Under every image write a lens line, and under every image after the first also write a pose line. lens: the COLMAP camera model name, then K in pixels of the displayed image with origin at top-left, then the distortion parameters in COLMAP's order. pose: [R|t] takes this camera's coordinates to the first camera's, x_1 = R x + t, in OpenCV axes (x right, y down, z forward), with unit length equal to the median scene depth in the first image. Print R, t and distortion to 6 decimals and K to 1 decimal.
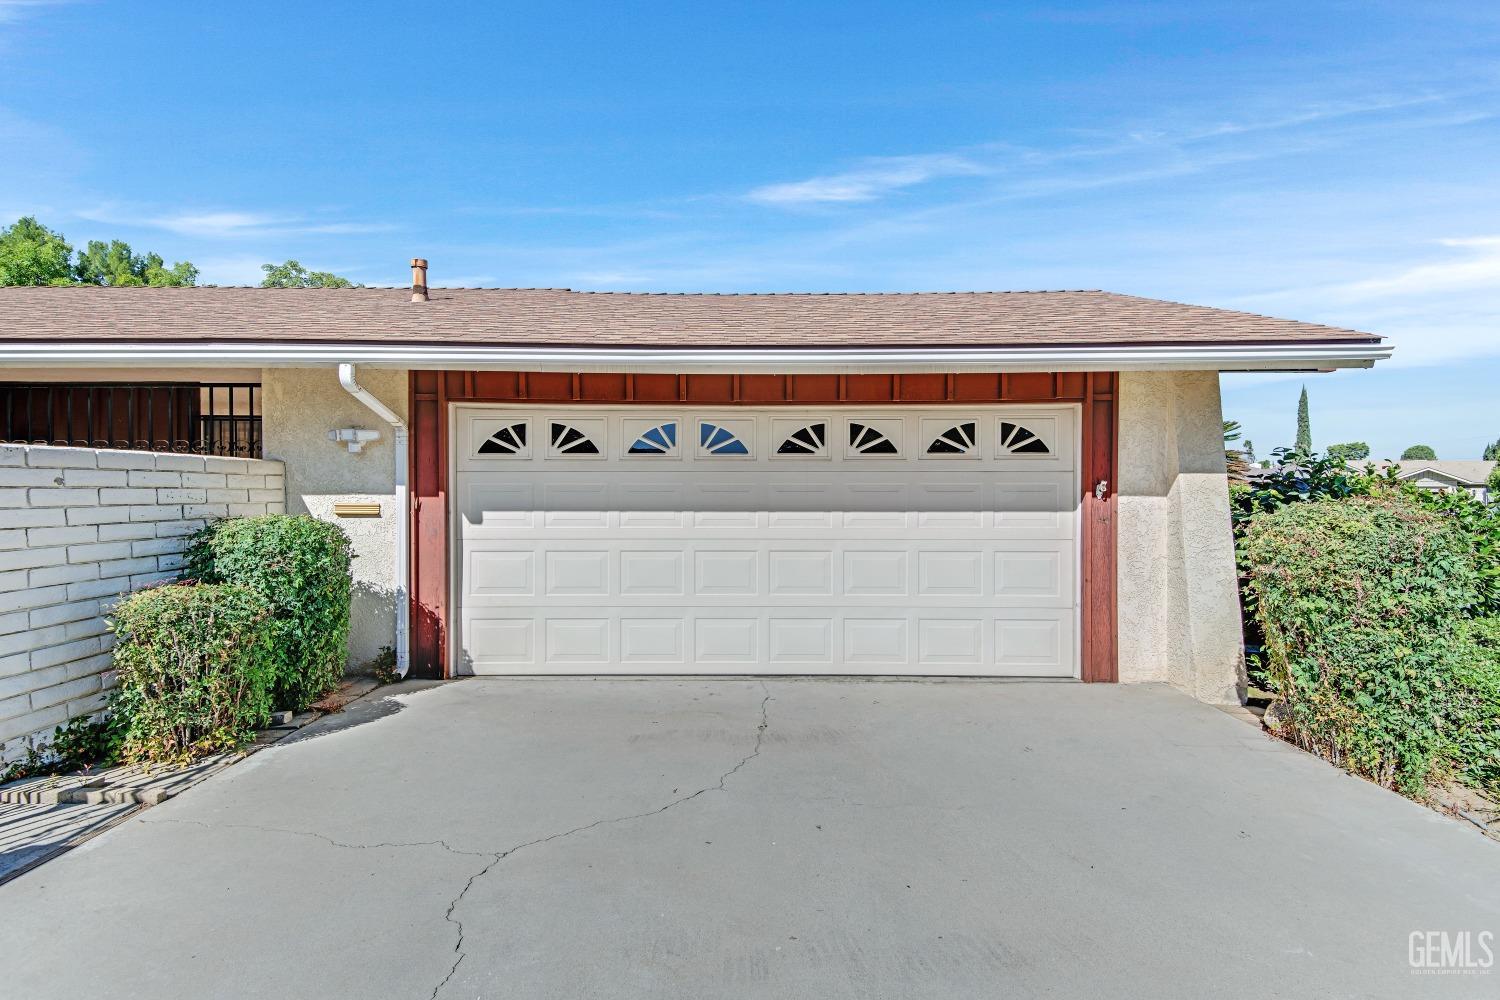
lens RADIAL K [[755.0, 0, 750.8], [0, 755.0, 493.3], [0, 0, 1]] dist [0.053347, -0.029186]
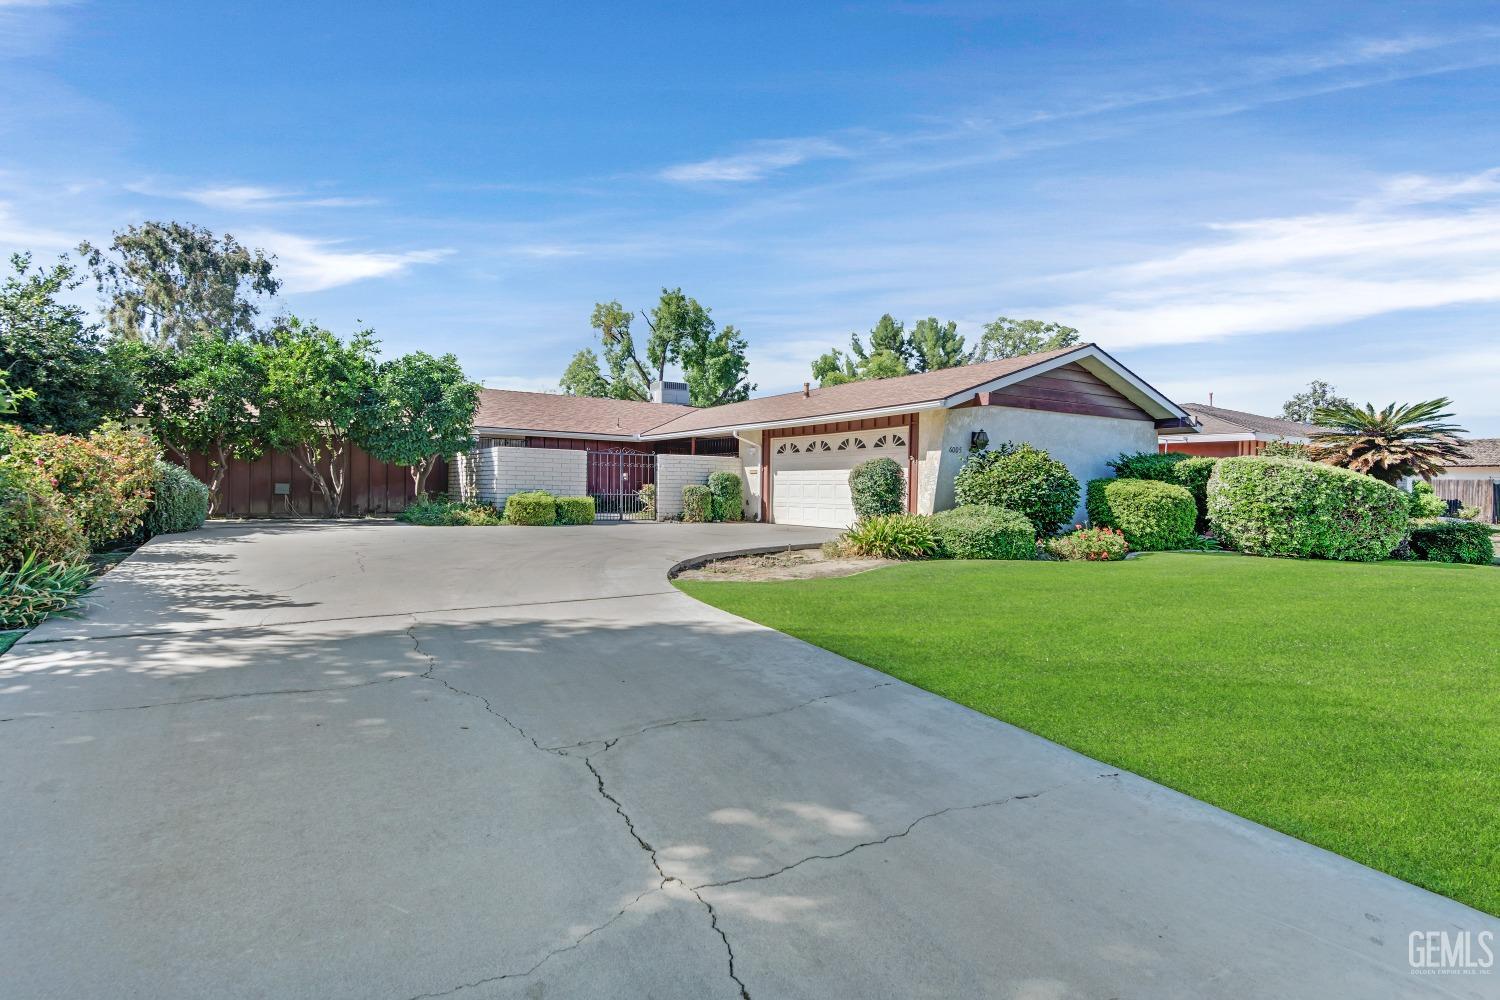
lens RADIAL K [[779.2, 0, 749.3], [0, 779.2, 492.4], [0, 0, 1]] dist [0.058965, -0.037016]
pose [[0.547786, 0.007849, -0.836582, 2.317159], [-0.017874, 0.999838, -0.002323, 0.120008], [0.836428, 0.016226, 0.547837, -0.877932]]
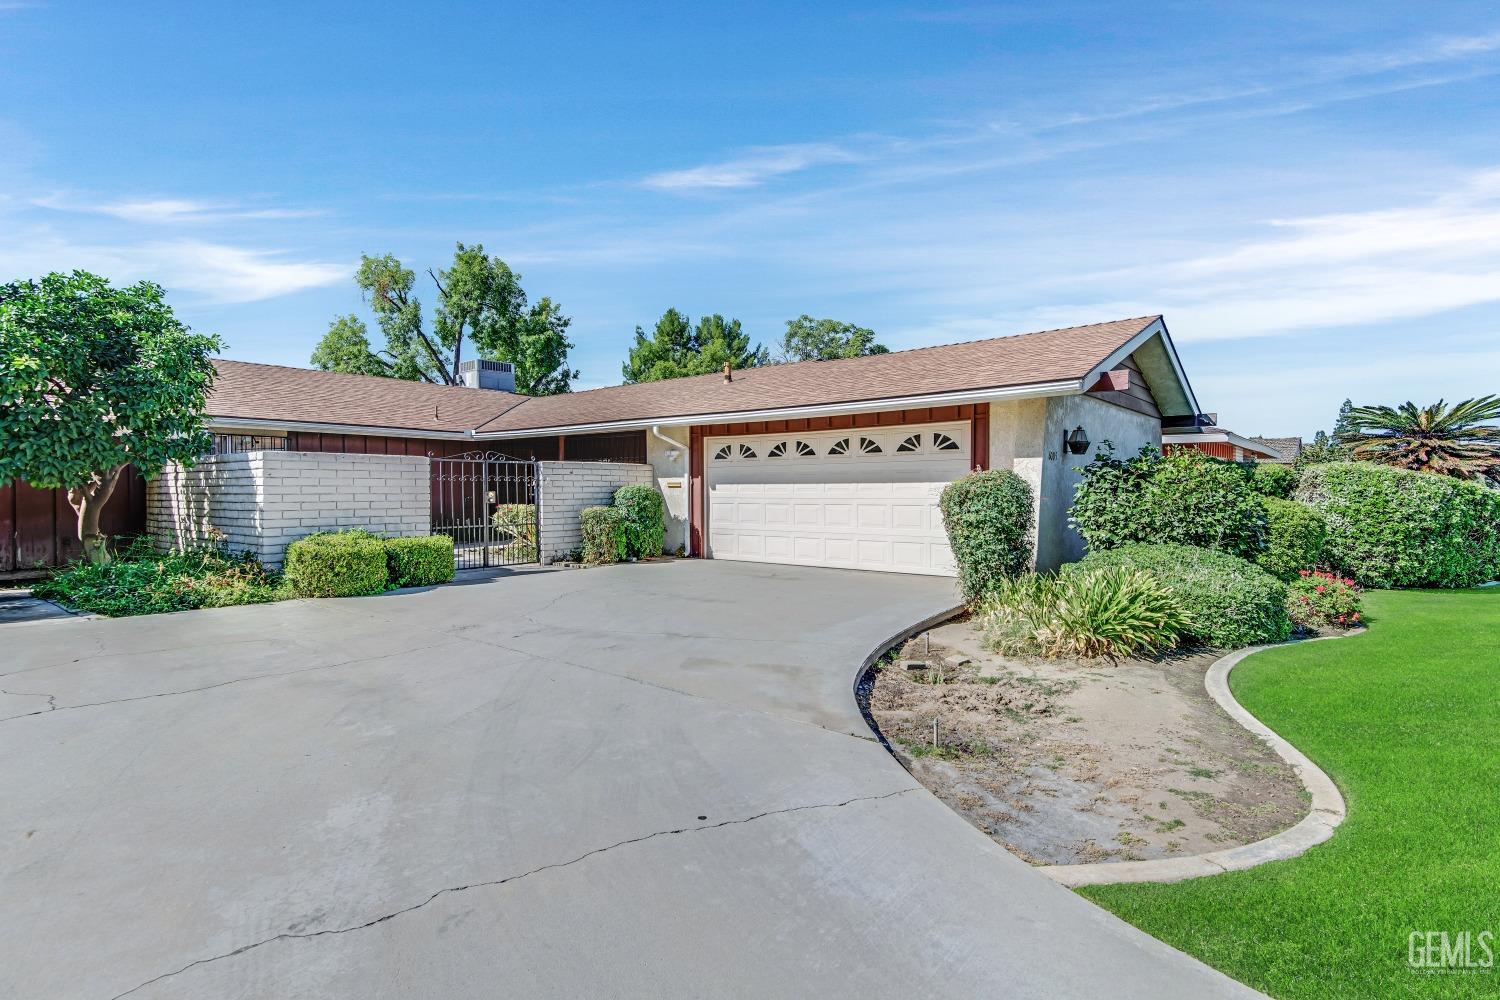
lens RADIAL K [[755.0, 0, 750.8], [0, 755.0, 493.3], [0, 0, 1]] dist [0.053347, -0.029186]
pose [[0.783183, 0.000610, -0.621790, 1.110123], [0.000846, 0.999998, 0.002047, 0.043593], [0.621790, -0.002129, 0.783181, -0.671728]]
